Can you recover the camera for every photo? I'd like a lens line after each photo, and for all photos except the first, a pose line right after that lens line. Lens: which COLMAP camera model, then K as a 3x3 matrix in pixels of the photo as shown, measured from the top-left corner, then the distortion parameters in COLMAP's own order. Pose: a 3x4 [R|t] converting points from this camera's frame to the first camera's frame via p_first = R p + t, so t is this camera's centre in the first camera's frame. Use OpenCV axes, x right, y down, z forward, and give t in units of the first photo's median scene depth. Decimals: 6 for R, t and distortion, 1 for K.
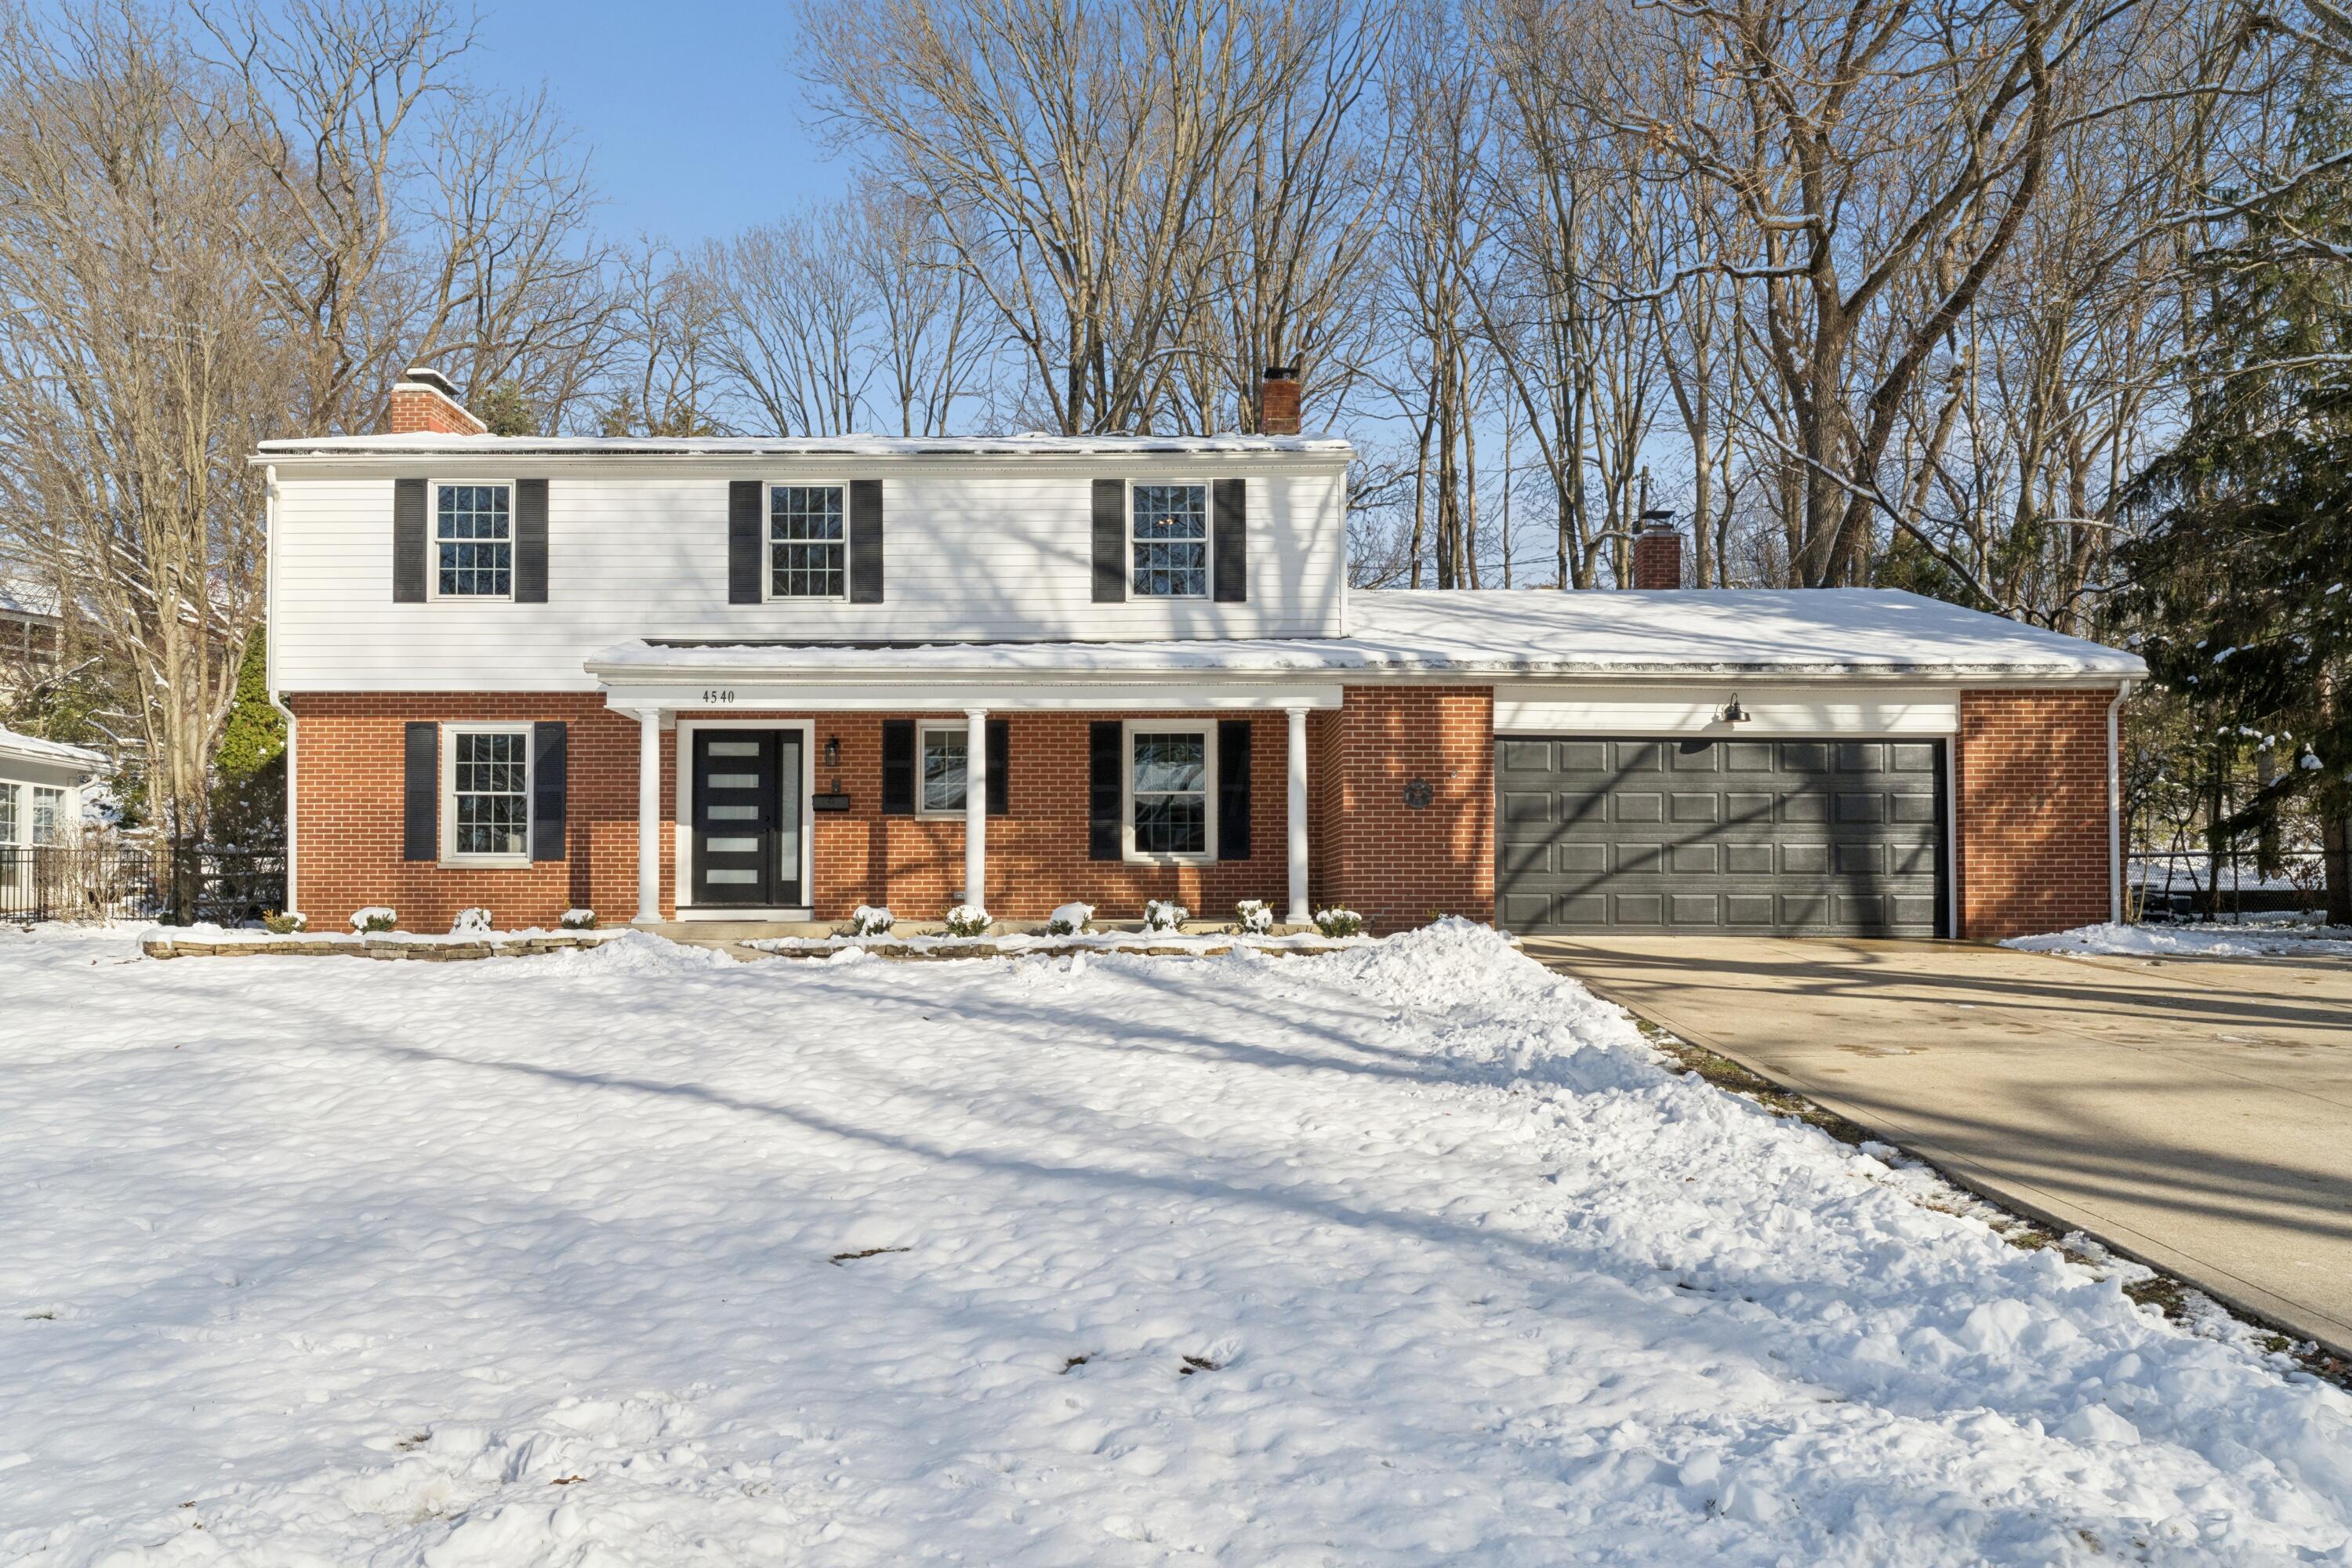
lens RADIAL K [[1594.5, 0, 1175.3], [0, 1594.5, 840.2], [0, 0, 1]] dist [0.005415, 0.000226]
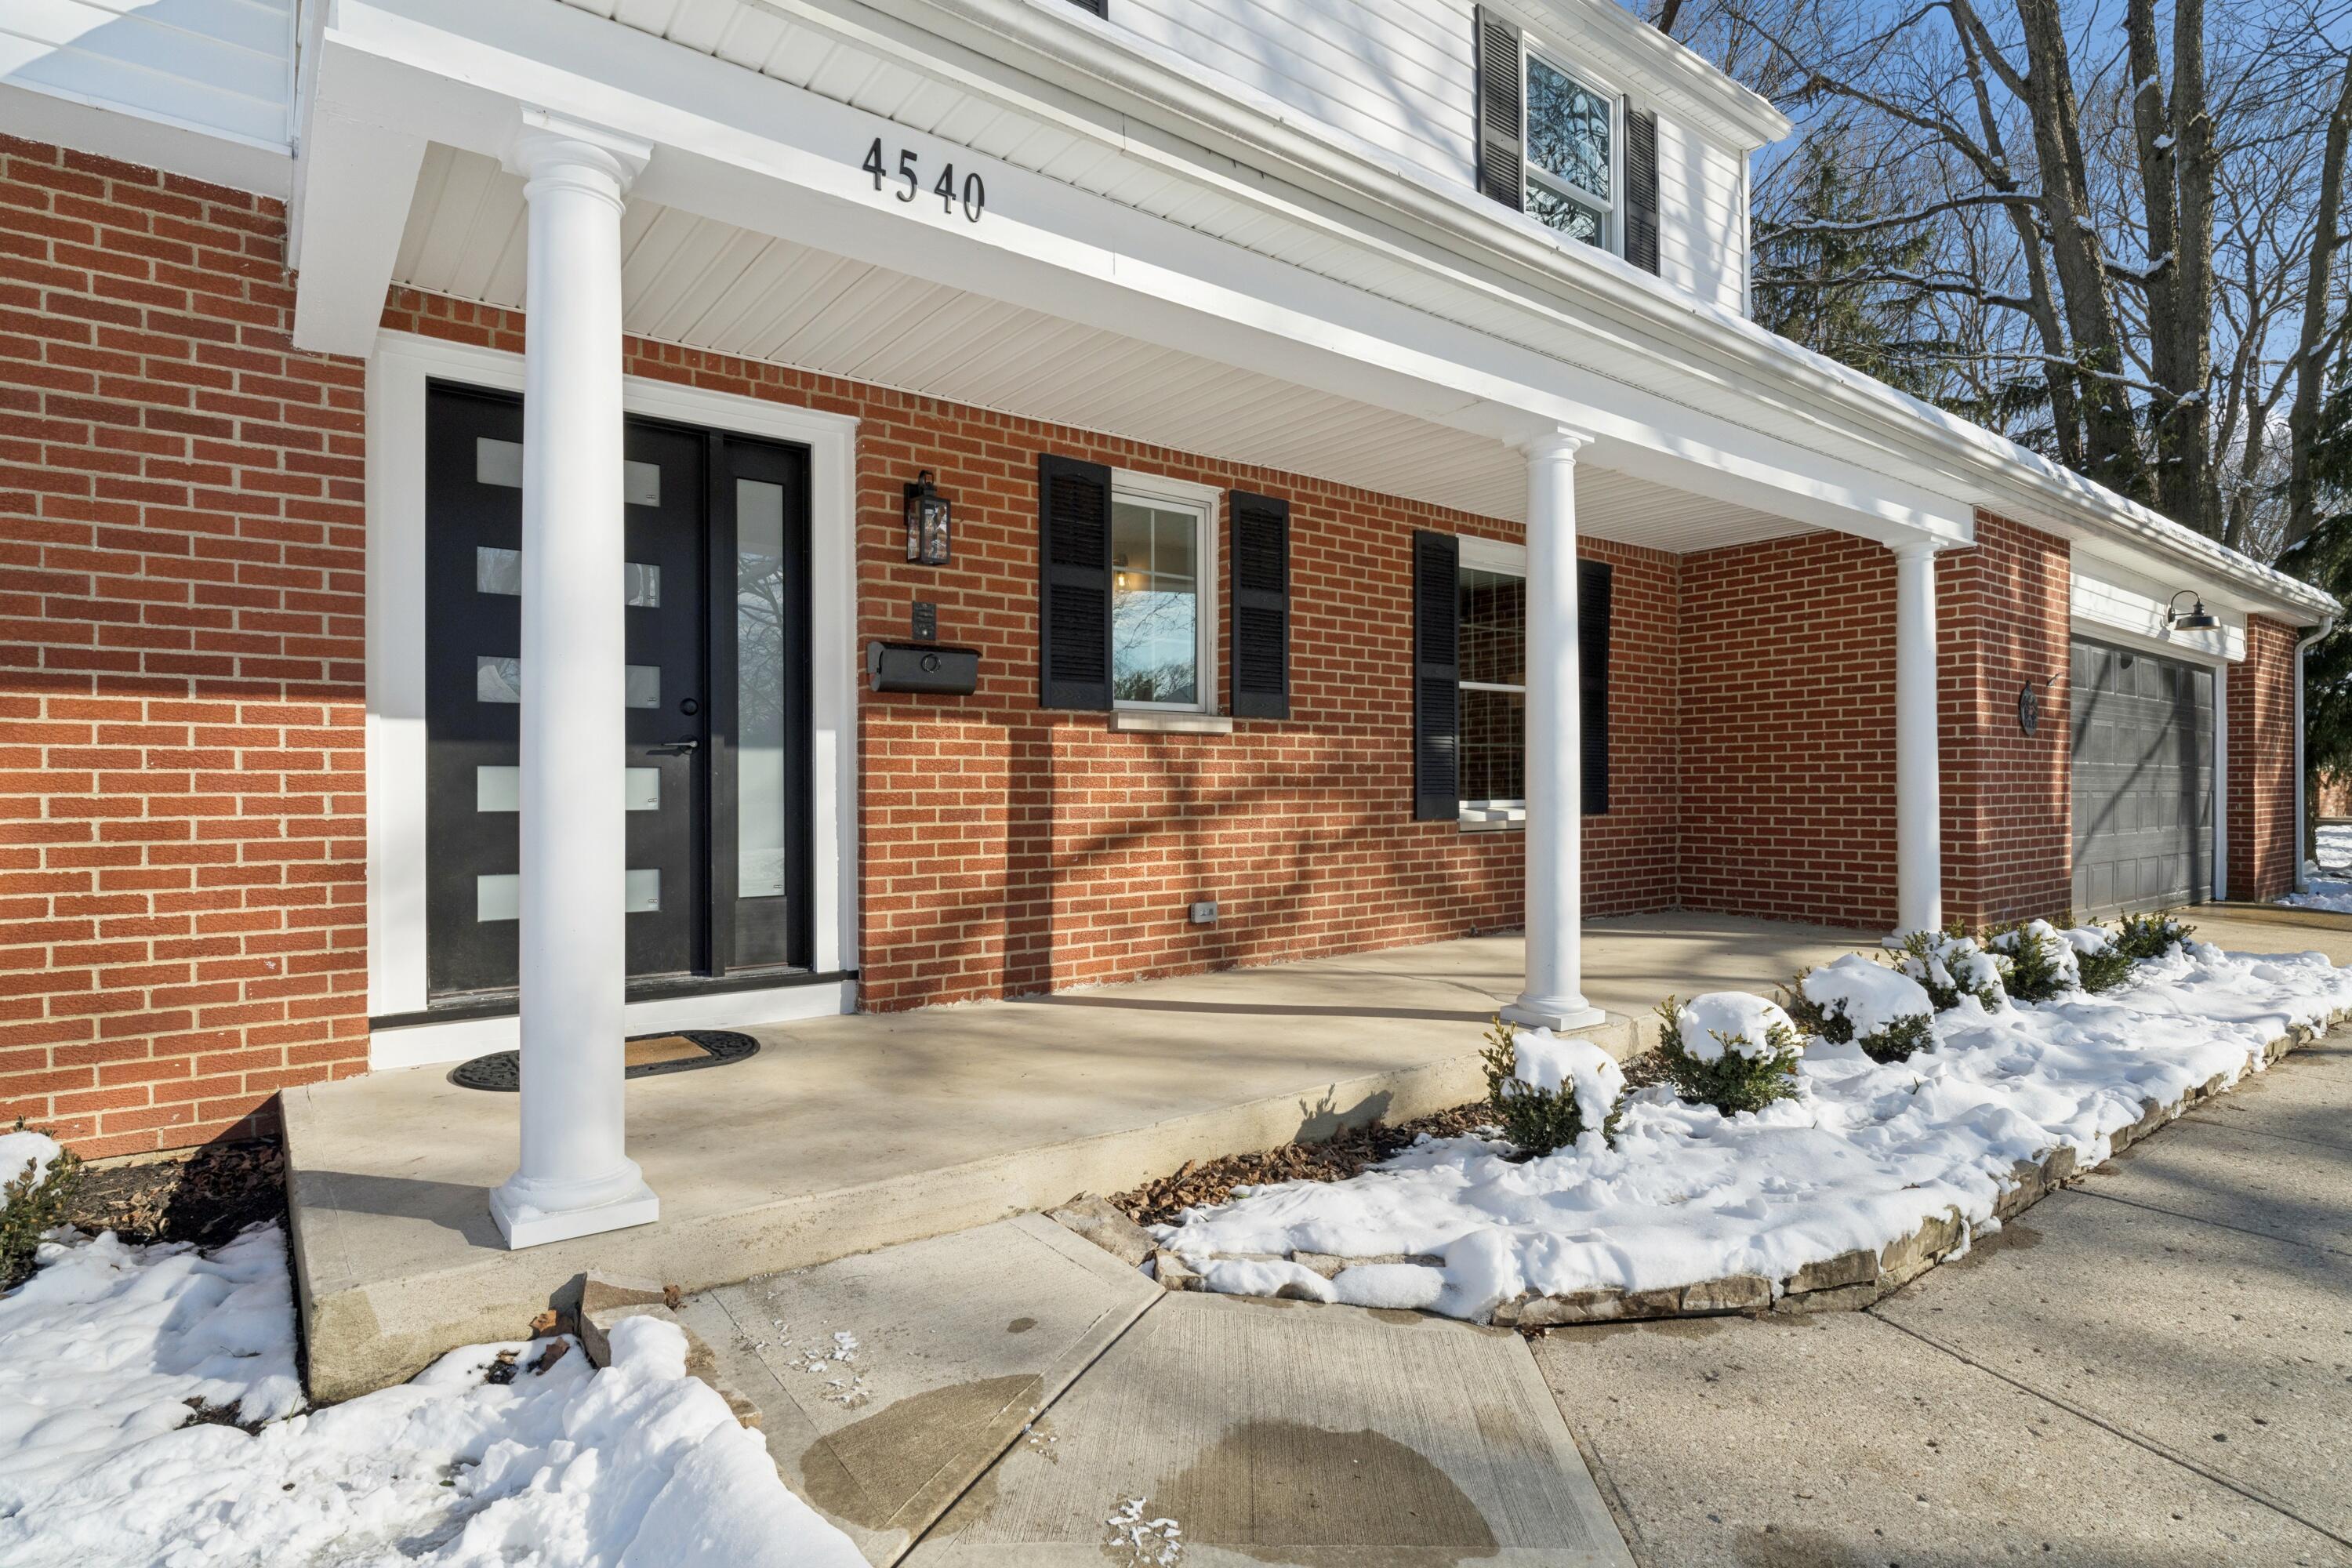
lens RADIAL K [[1079.6, 0, 1176.0], [0, 1079.6, 784.0], [0, 0, 1]] dist [-0.001213, -0.000139]
pose [[0.823431, -0.001110, 0.567415, -0.306483], [-0.012542, 0.999718, 0.020156, -0.003174], [-0.567277, -0.023713, 0.823185, 0.782051]]
